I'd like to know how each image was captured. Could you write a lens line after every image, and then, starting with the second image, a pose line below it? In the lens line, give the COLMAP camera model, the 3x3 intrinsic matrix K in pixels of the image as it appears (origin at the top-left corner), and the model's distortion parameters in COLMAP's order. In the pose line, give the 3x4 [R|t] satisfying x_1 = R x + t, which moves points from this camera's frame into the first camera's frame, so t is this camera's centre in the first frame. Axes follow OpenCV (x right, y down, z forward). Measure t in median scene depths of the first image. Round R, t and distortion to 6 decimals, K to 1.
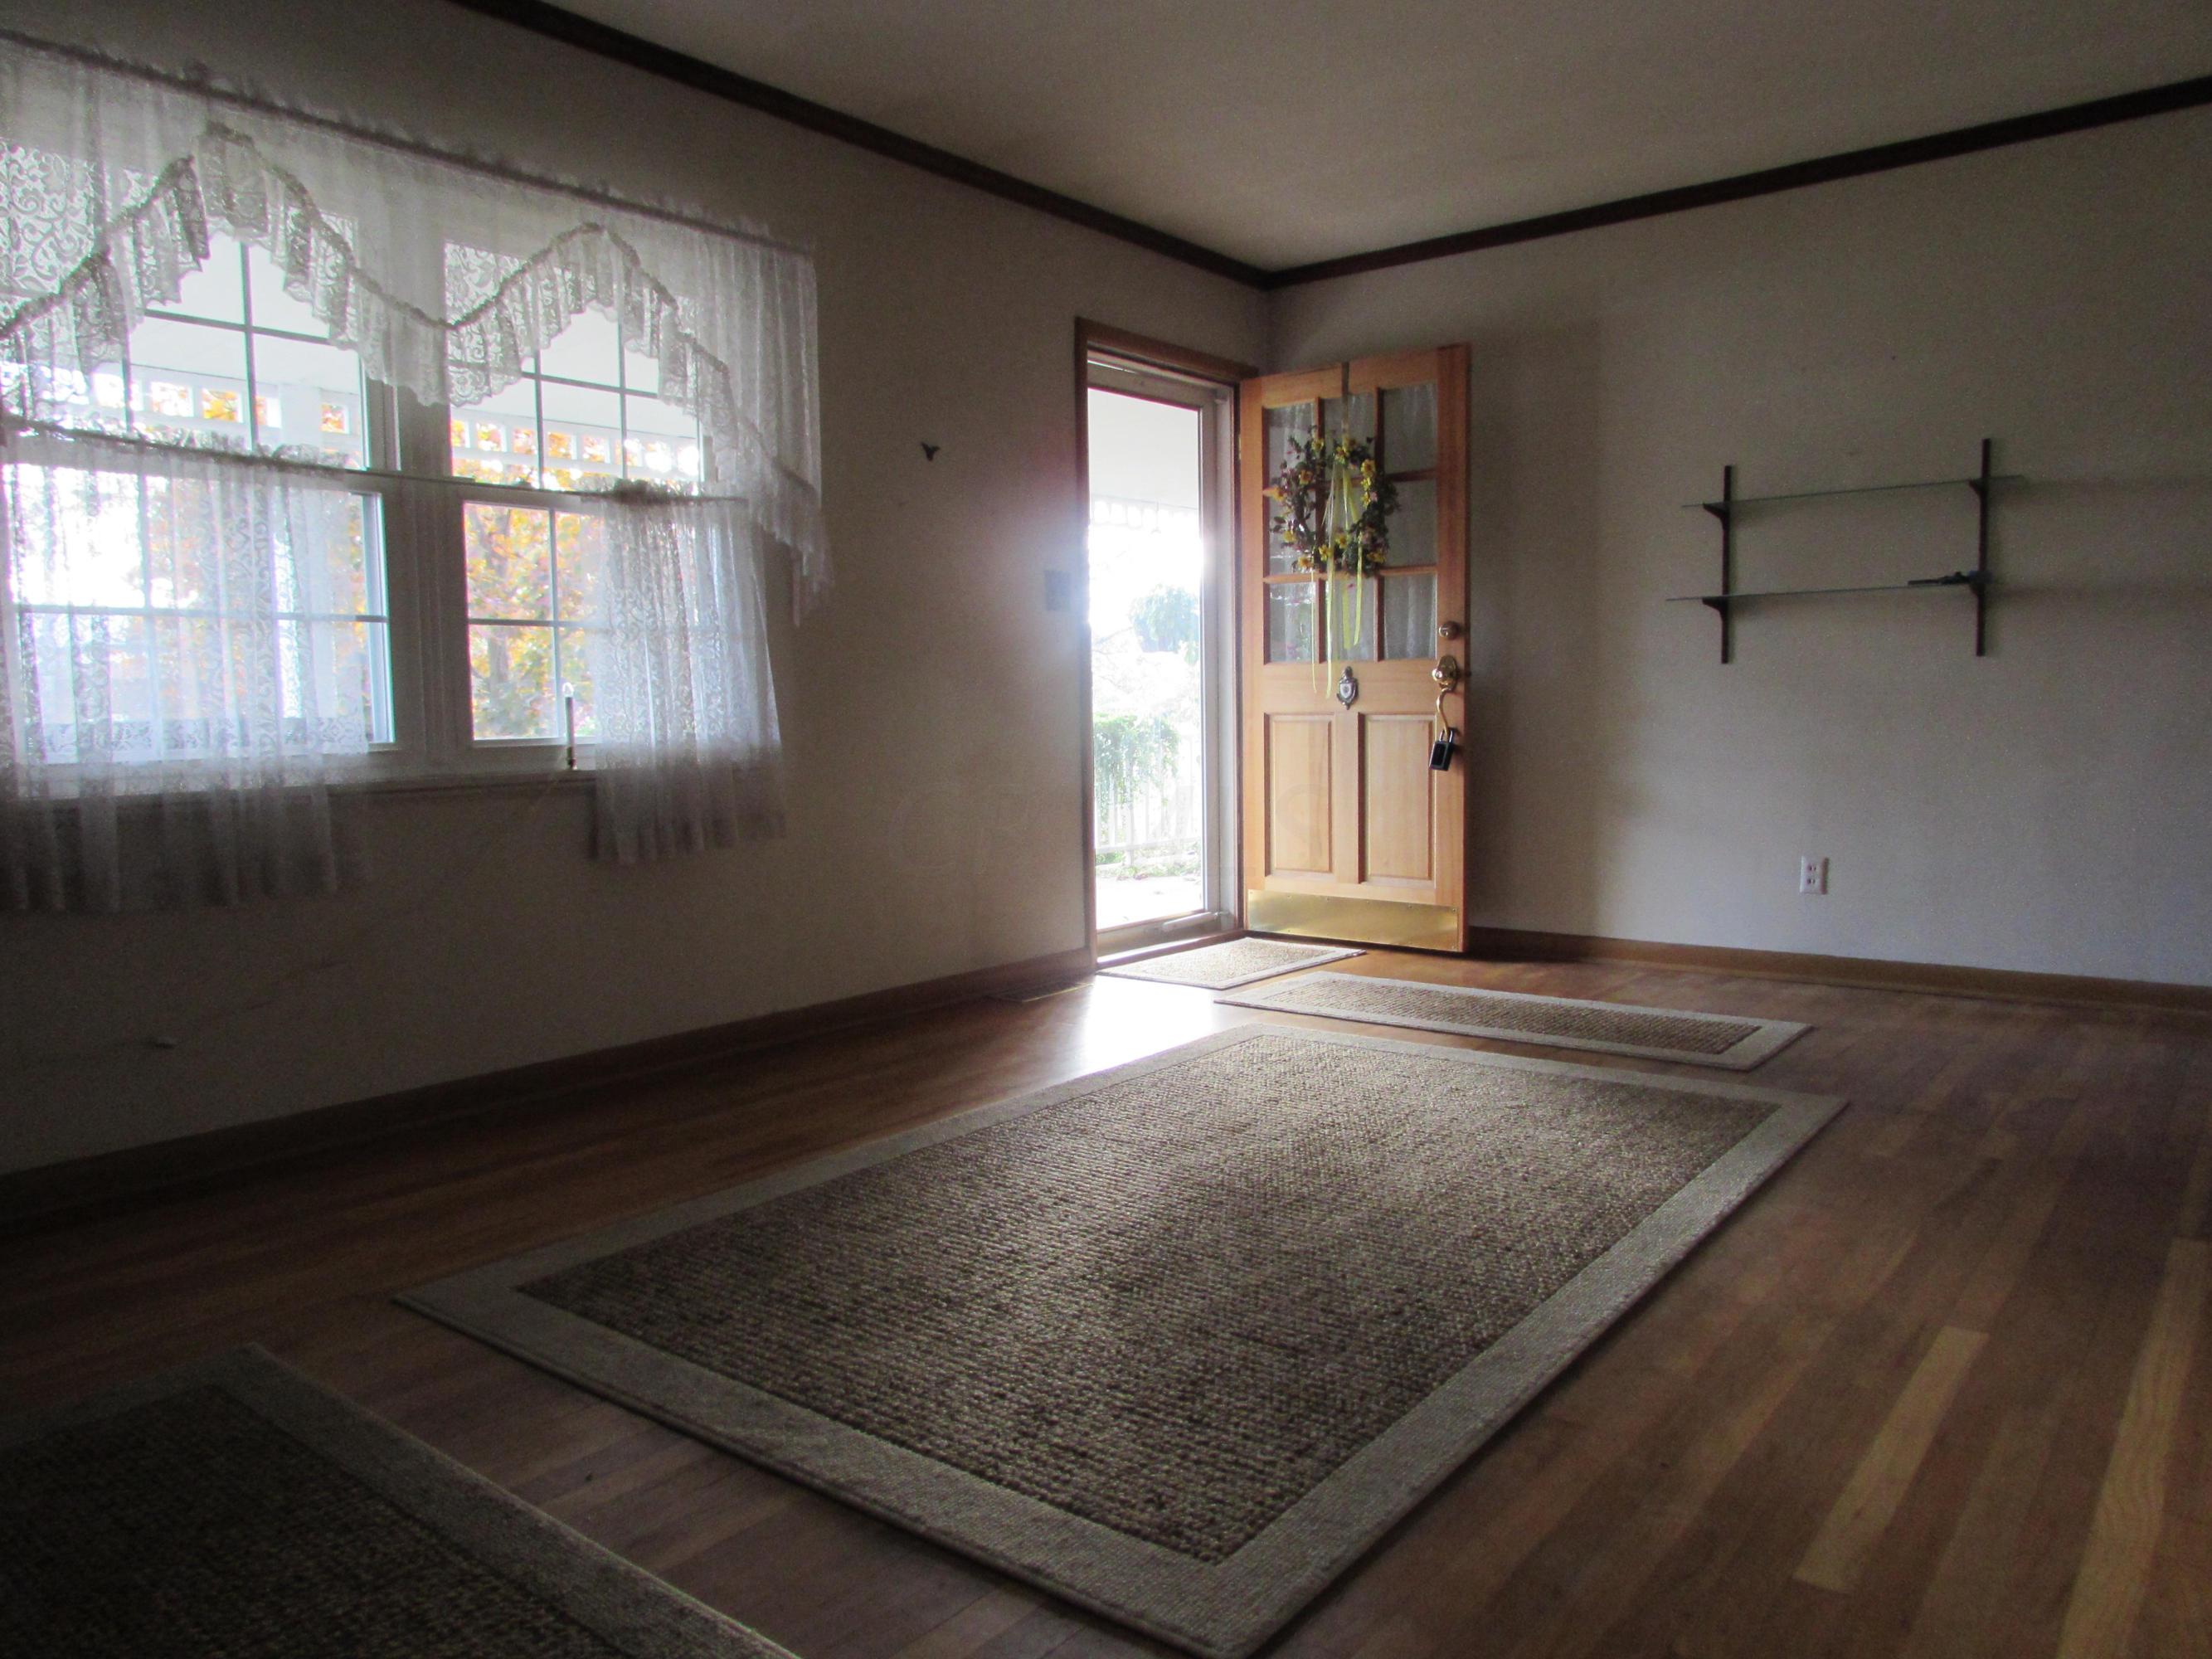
lens RADIAL K [[1562.6, 0, 1114.8], [0, 1562.6, 824.4], [0, 0, 1]] dist [-0.032046, -0.000338]
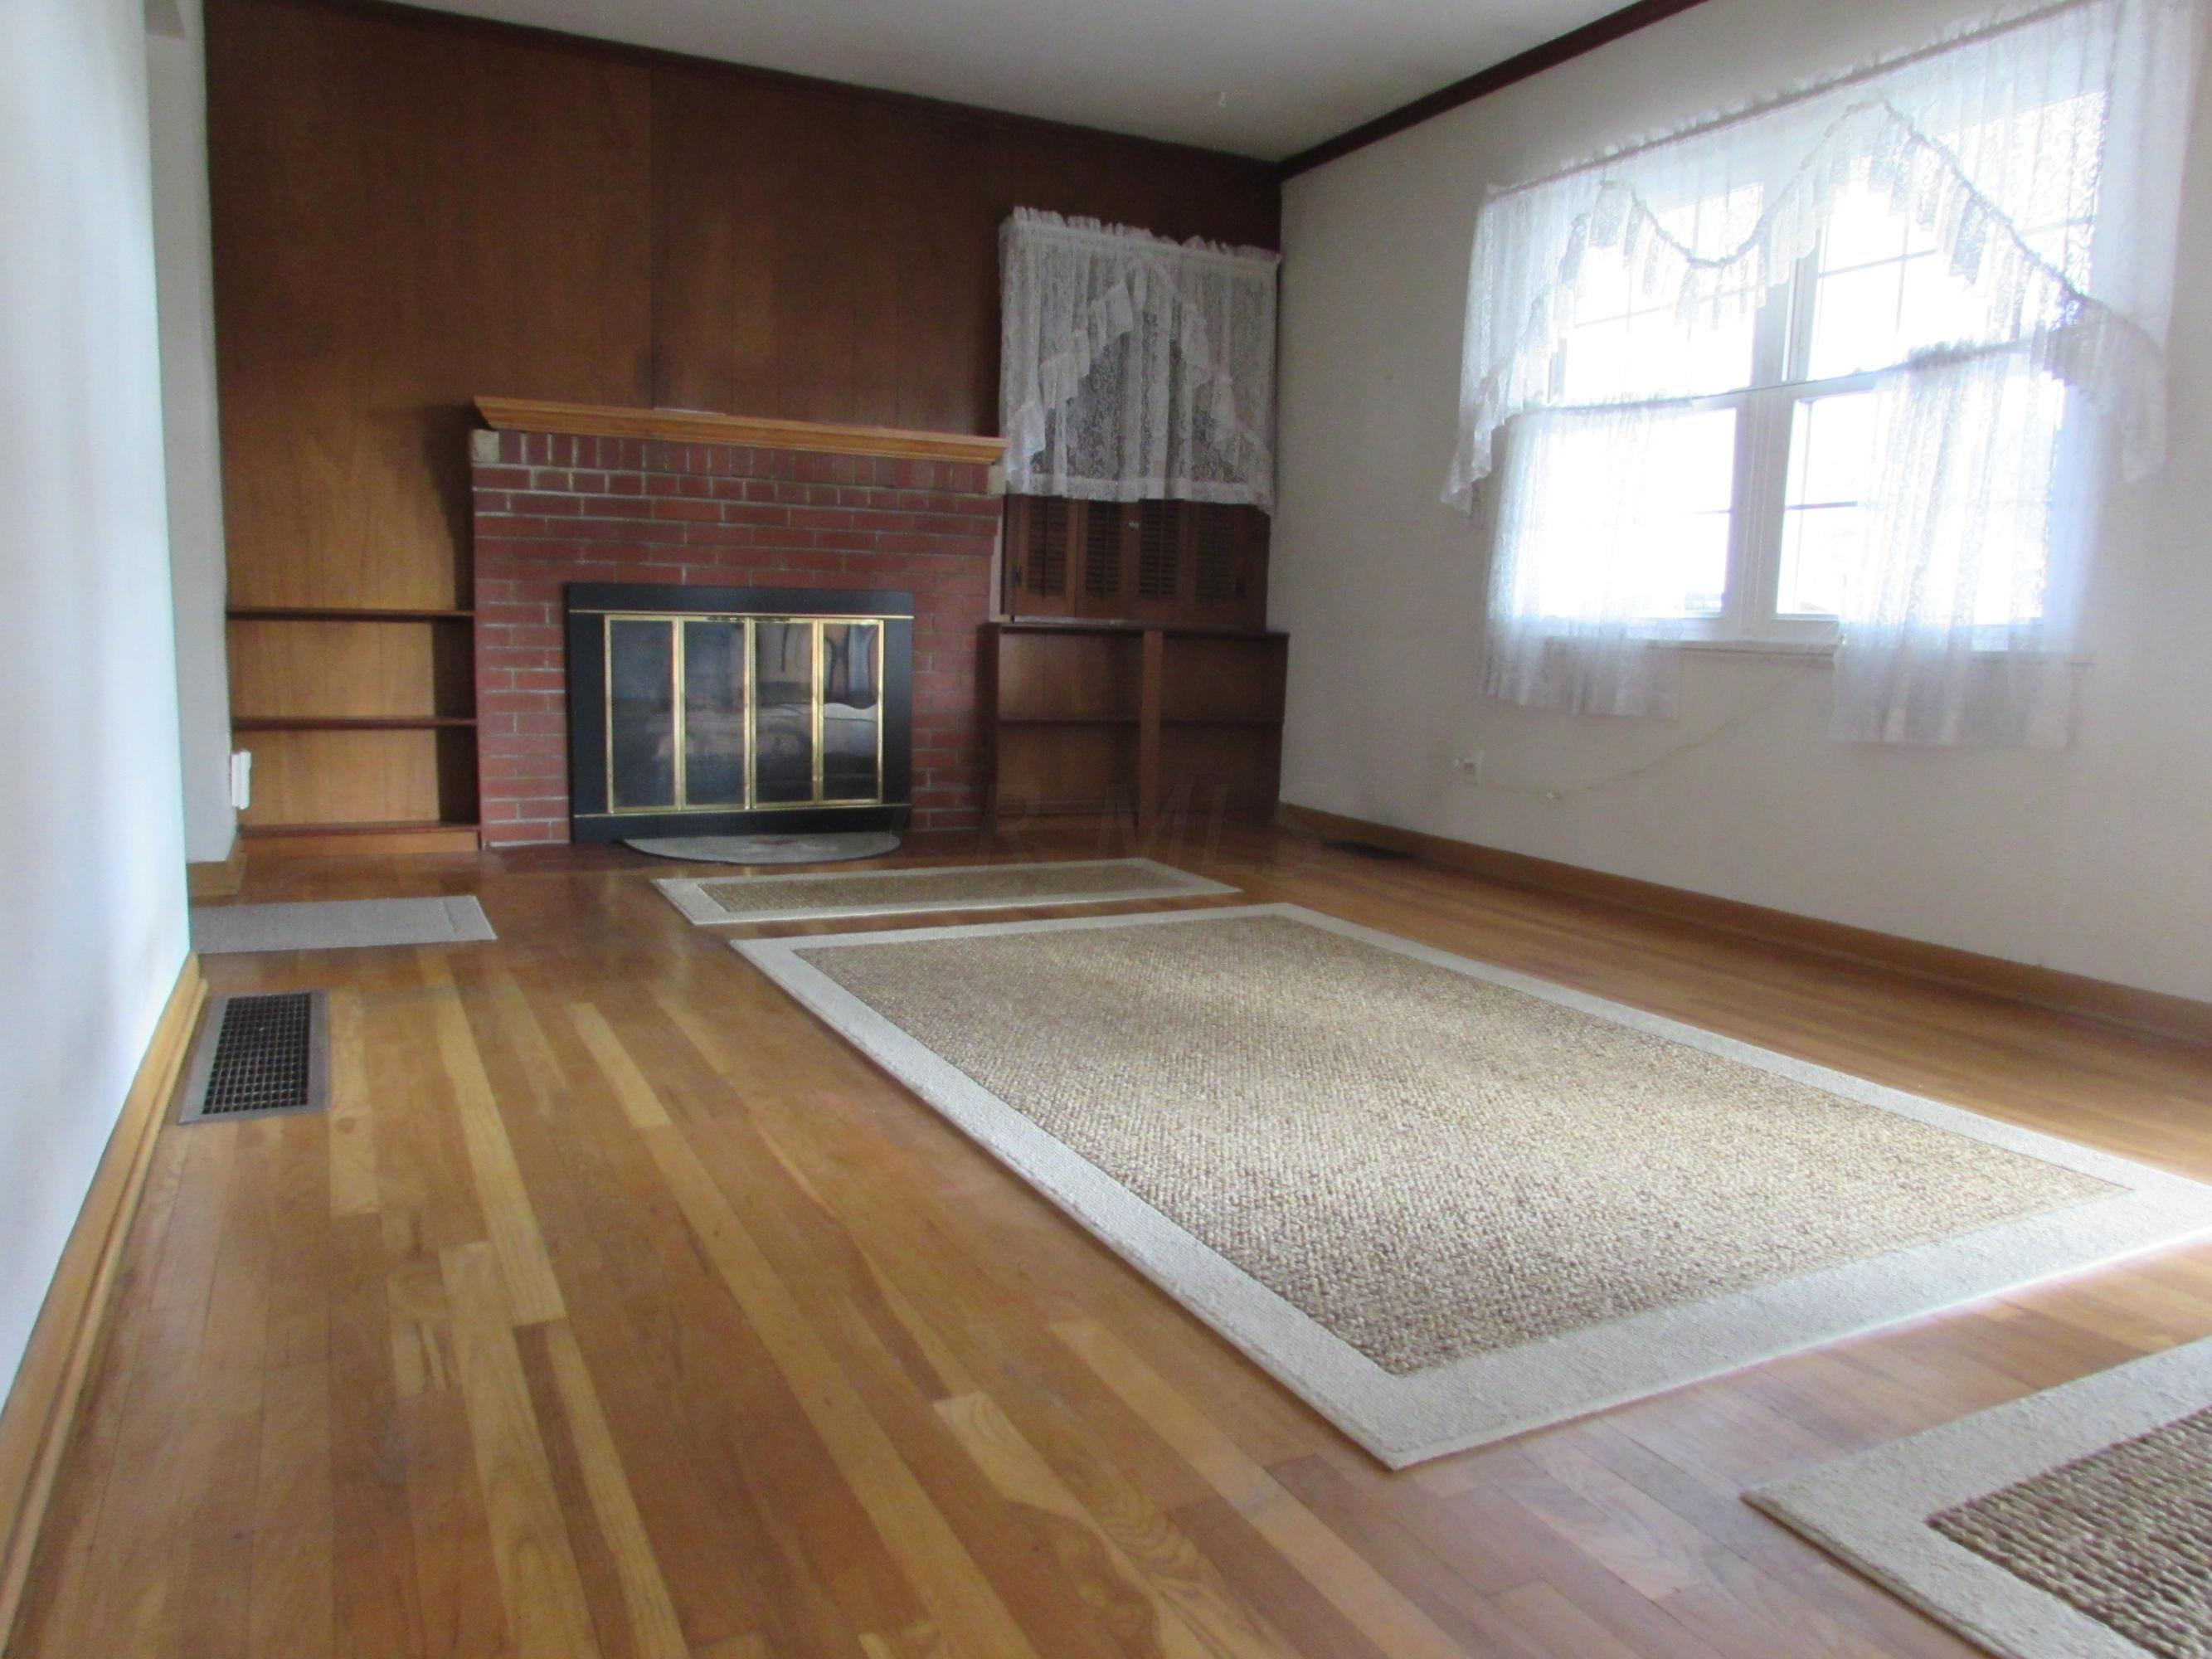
lens RADIAL K [[1562.6, 0, 1114.0], [0, 1562.6, 831.9], [0, 0, 1]] dist [-0.032046, -0.000338]
pose [[-0.427271, 0.126680, -0.895205, 0.951132], [-0.086800, 0.979814, 0.180082, -0.066671], [0.899947, 0.154648, -0.407650, 1.187852]]
